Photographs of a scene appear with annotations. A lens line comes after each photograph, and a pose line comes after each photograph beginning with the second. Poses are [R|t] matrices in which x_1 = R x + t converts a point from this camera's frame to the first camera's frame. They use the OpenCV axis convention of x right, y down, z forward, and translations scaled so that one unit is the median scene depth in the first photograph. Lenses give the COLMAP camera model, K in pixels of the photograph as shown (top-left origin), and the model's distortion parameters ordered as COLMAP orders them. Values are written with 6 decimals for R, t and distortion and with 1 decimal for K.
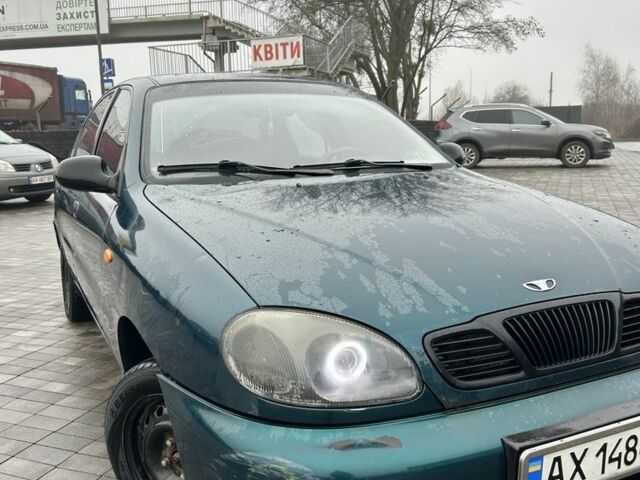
lens RADIAL K [[649.8, 0, 319.5], [0, 649.8, 242.7], [0, 0, 1]] dist [0.005340, 0.000000]
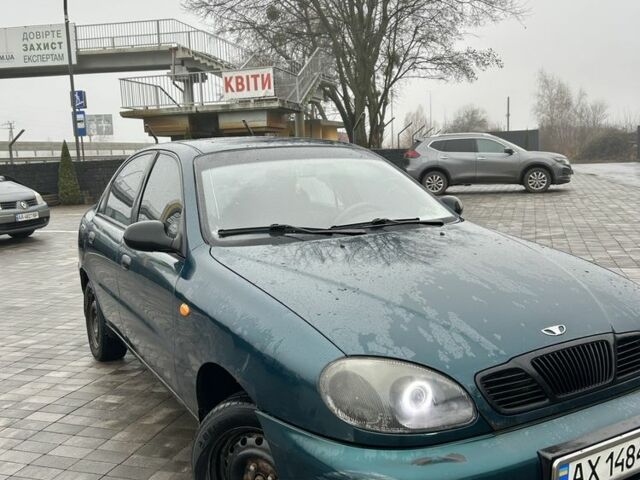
lens RADIAL K [[649.8, 0, 325.7], [0, 649.8, 235.2], [0, 0, 1]] dist [0.005340, 0.000000]
pose [[0.997781, -0.020423, 0.063376, -0.191080], [0.023325, 0.998697, -0.045399, -0.075419], [-0.062366, 0.046777, 0.996957, -0.266935]]
